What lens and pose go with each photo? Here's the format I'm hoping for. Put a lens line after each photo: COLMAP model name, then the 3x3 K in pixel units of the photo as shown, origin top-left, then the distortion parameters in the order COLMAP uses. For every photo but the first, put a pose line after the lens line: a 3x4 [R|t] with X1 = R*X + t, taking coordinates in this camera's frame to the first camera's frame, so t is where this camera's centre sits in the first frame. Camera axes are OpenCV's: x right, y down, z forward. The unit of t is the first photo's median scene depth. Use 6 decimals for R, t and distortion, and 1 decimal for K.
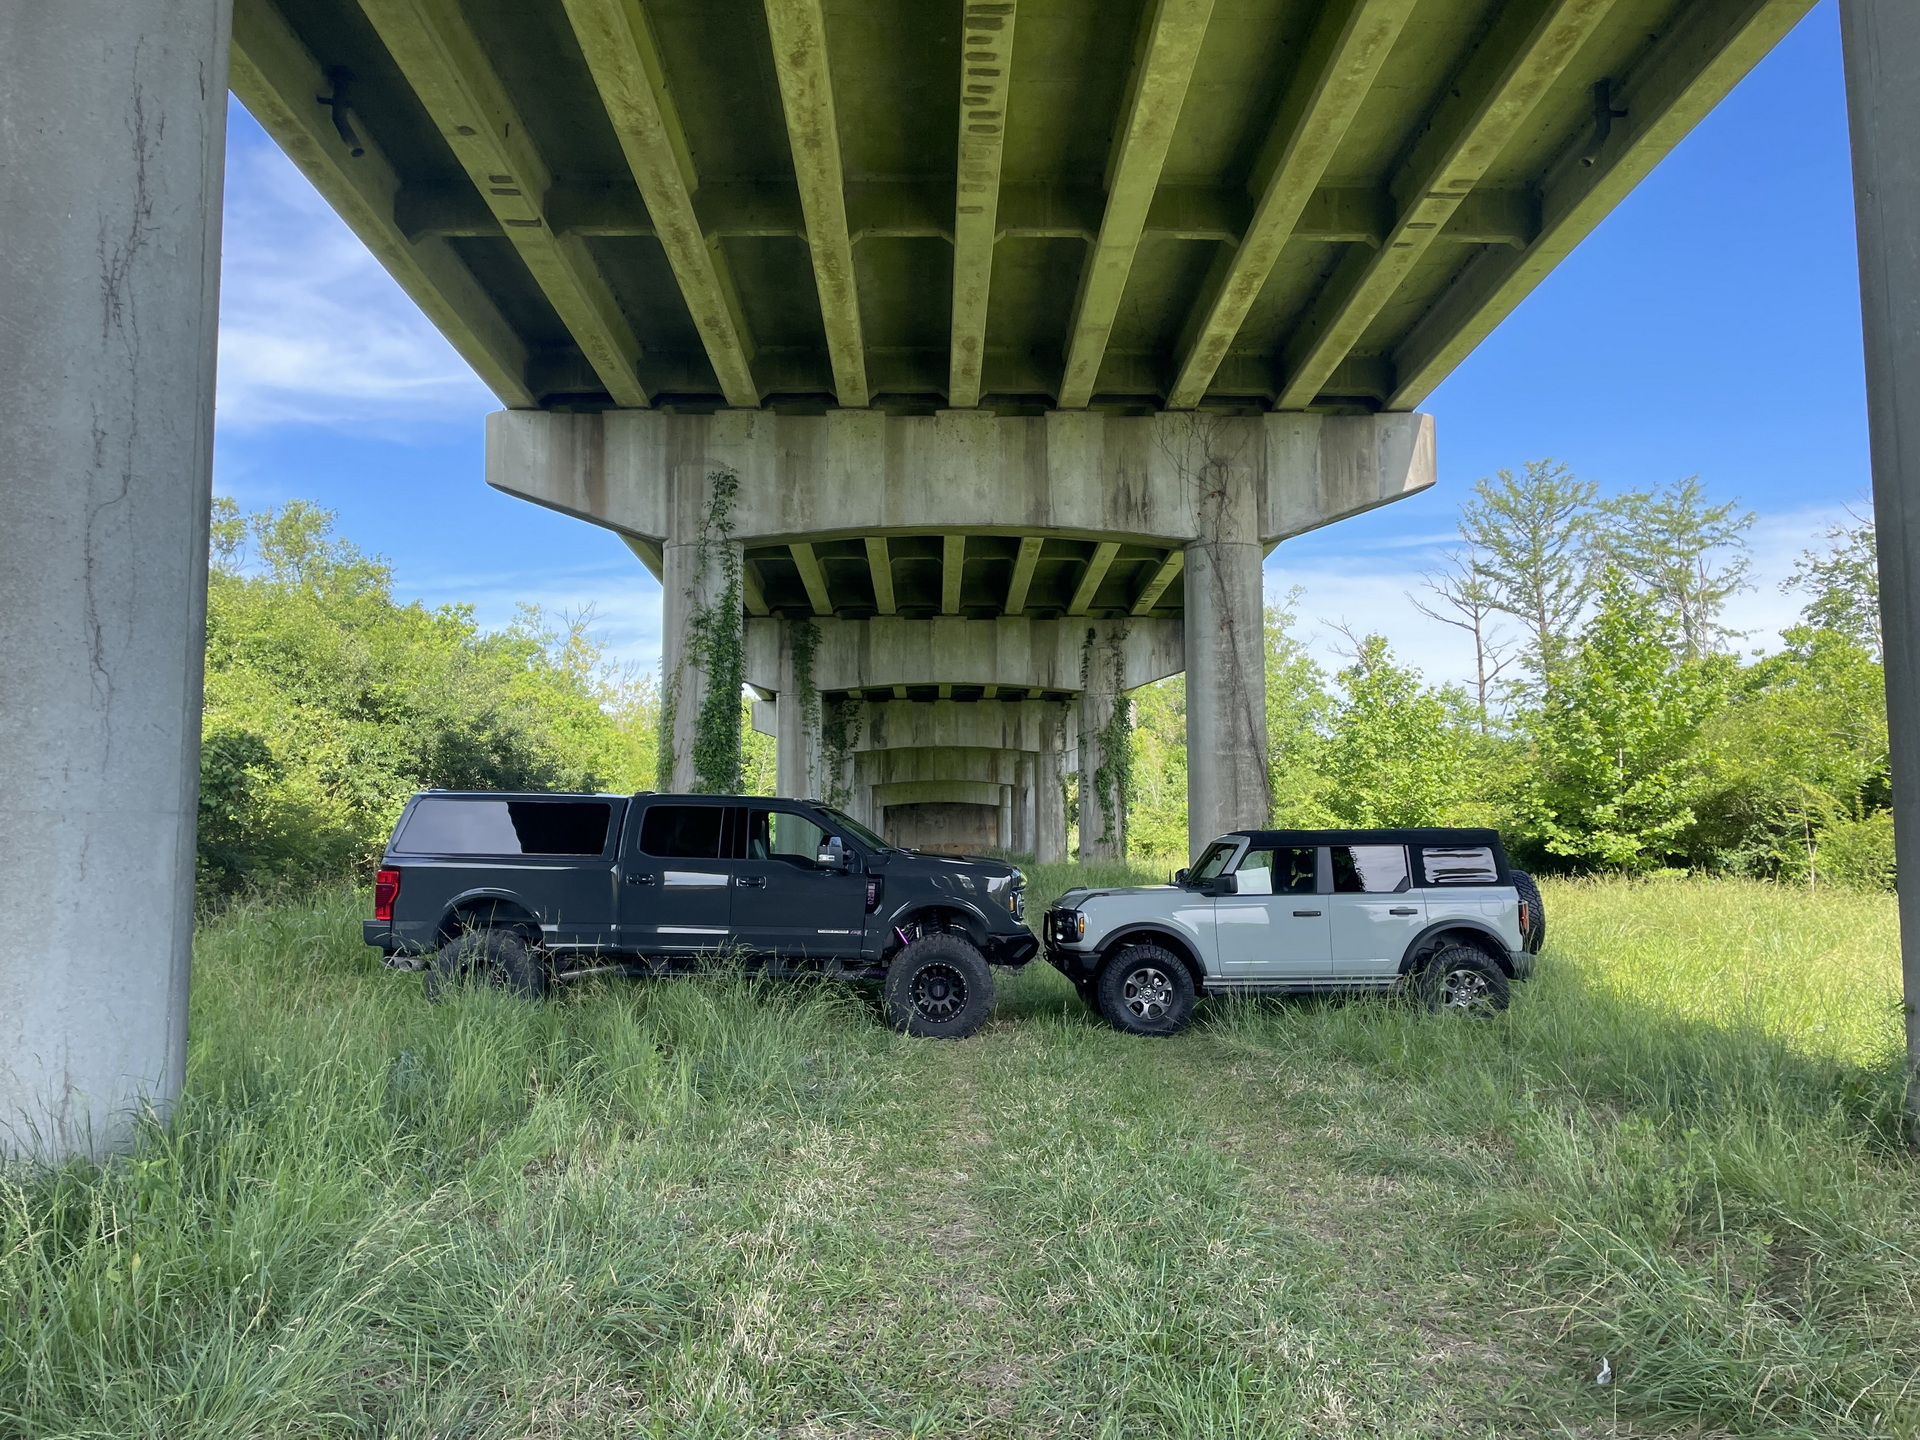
lens RADIAL K [[1402.2, 0, 966.9], [0, 1402.2, 735.3], [0, 0, 1]] dist [0.100505, -0.128994]
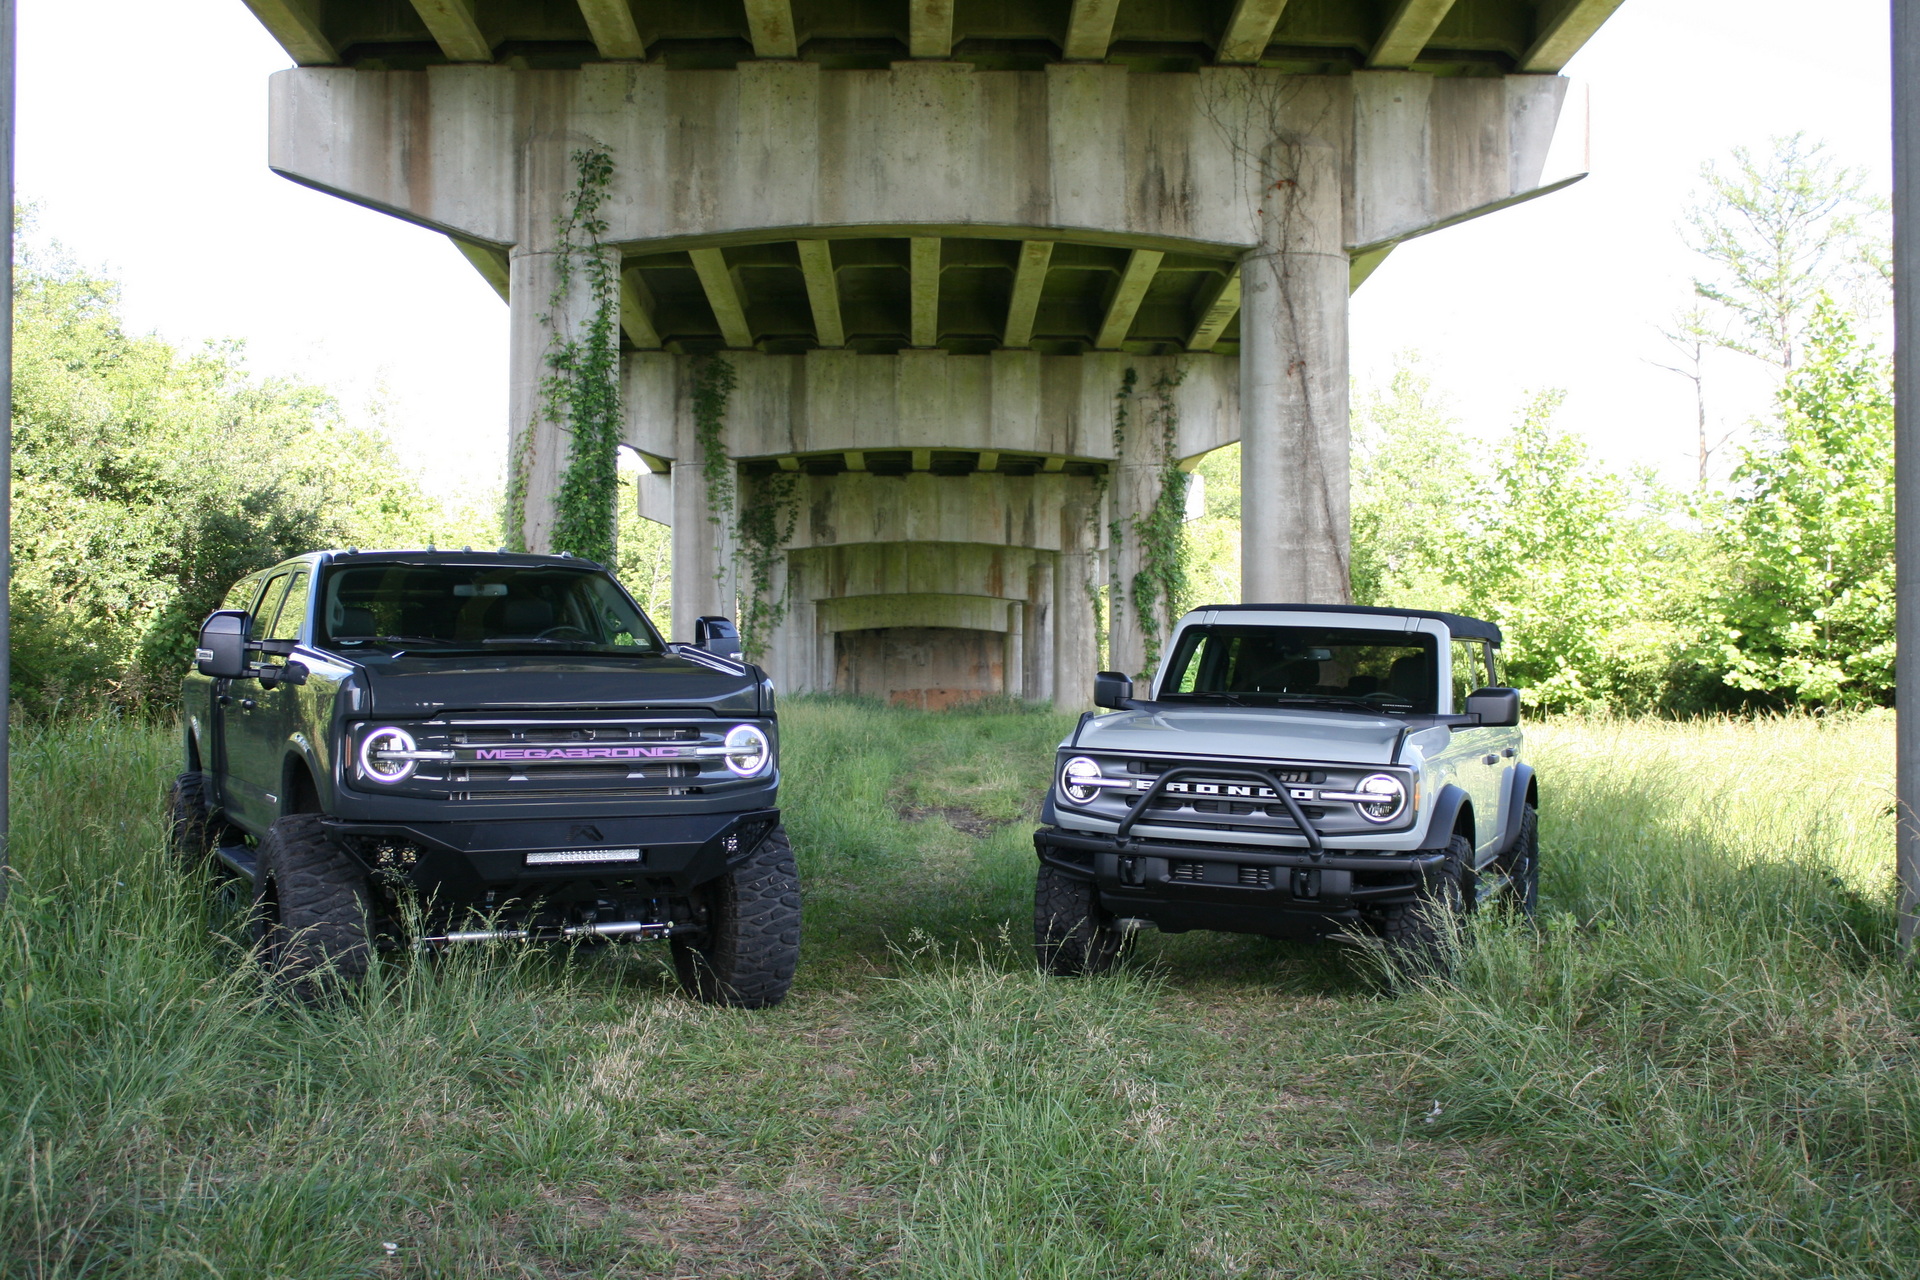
lens RADIAL K [[2113.8, 0, 953.1], [0, 2113.8, 697.6], [0, 0, 1]] dist [-0.103535, 0.116895]
pose [[0.999973, 0.005664, -0.004758, 0.016024], [-0.005266, 0.996792, 0.079864, 0.003996], [0.005195, -0.079837, 0.996794, -0.076706]]
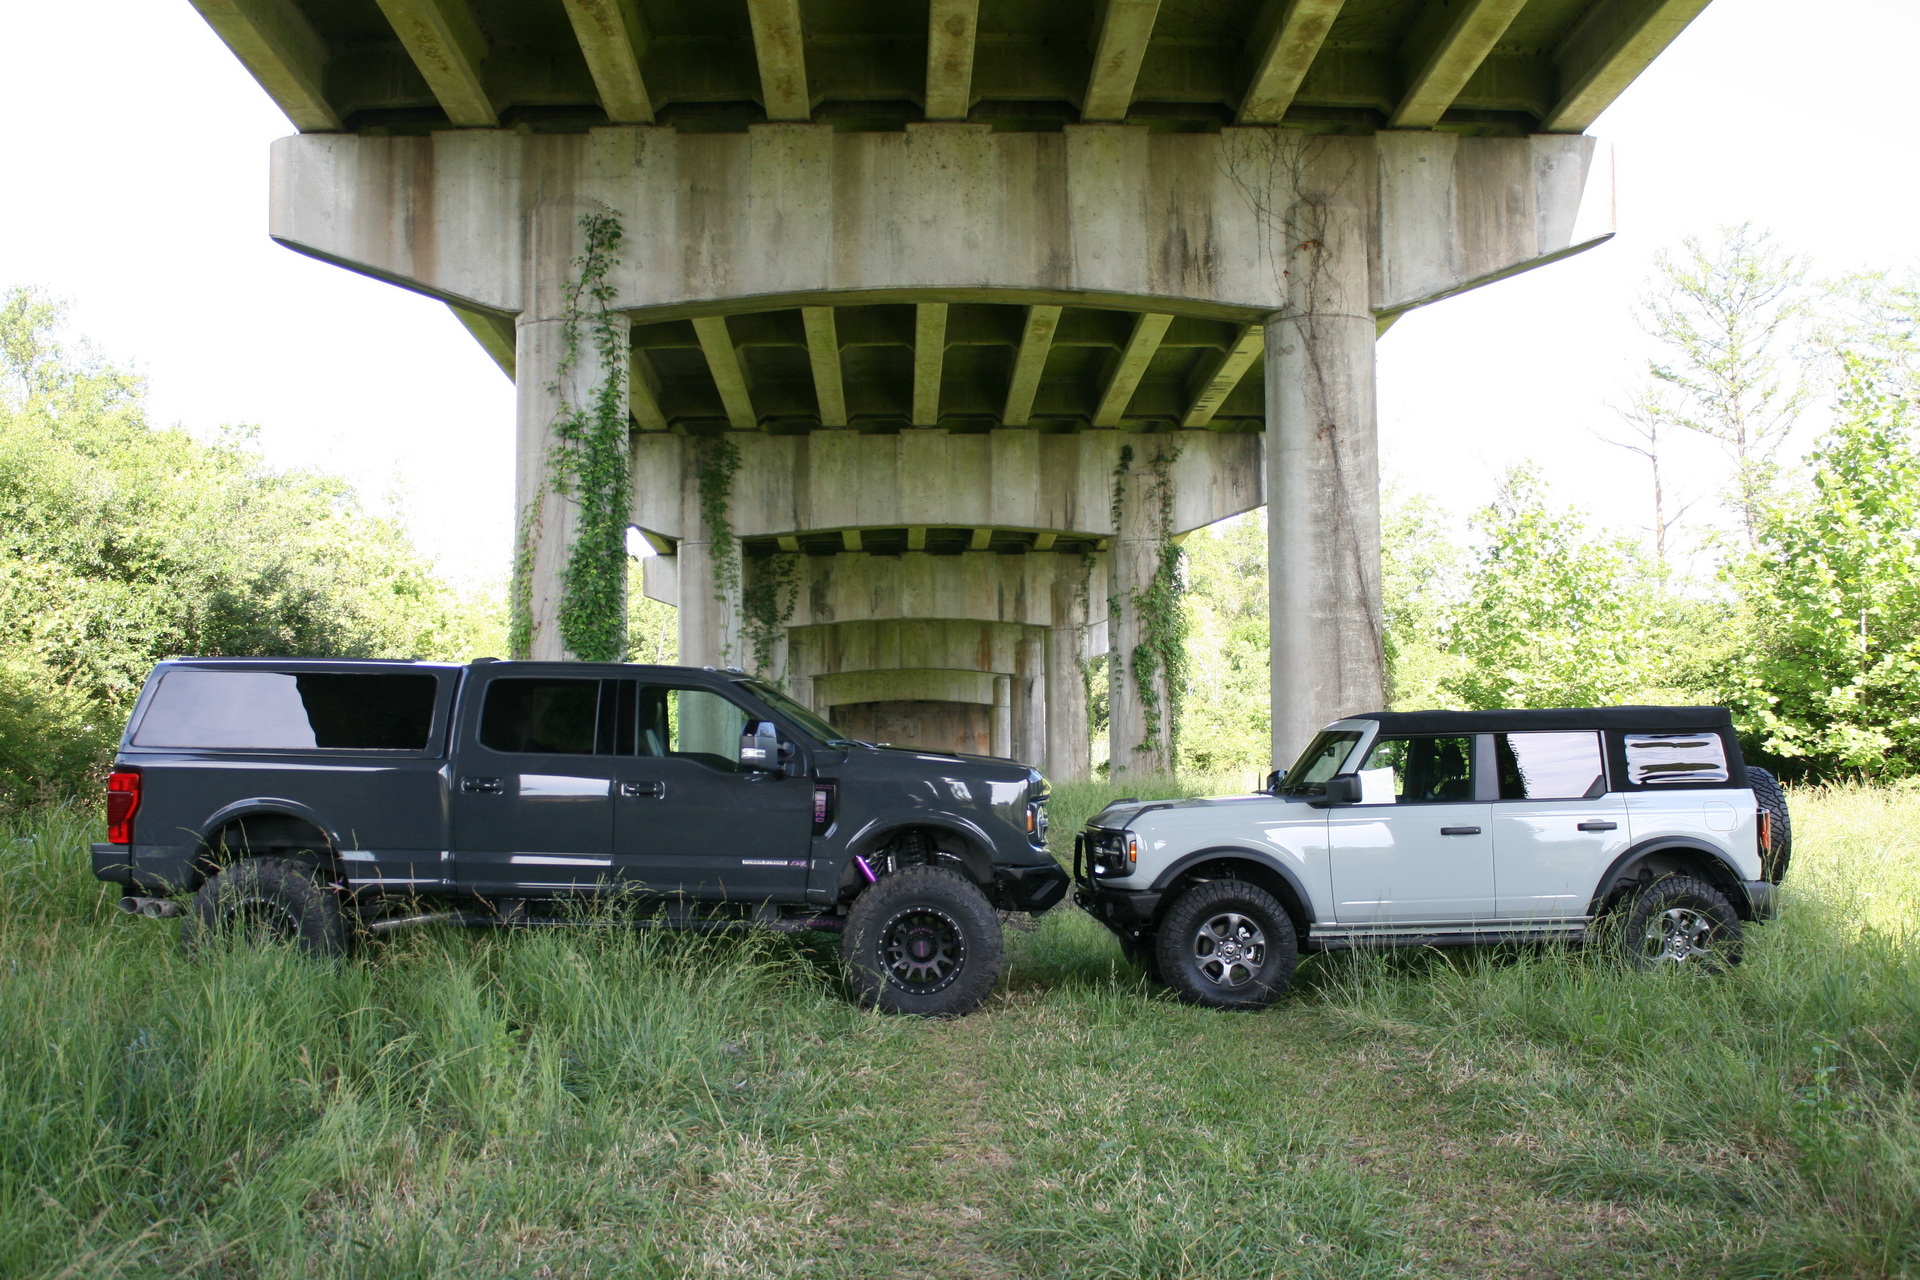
lens RADIAL K [[1977.8, 0, 956.5], [0, 1977.8, 686.0], [0, 0, 1]] dist [-0.128302, 0.153277]
pose [[0.999978, -0.004324, 0.005095, -0.003407], [0.004120, 0.999210, 0.039524, 0.007859], [-0.005262, -0.039502, 0.999206, 0.025250]]
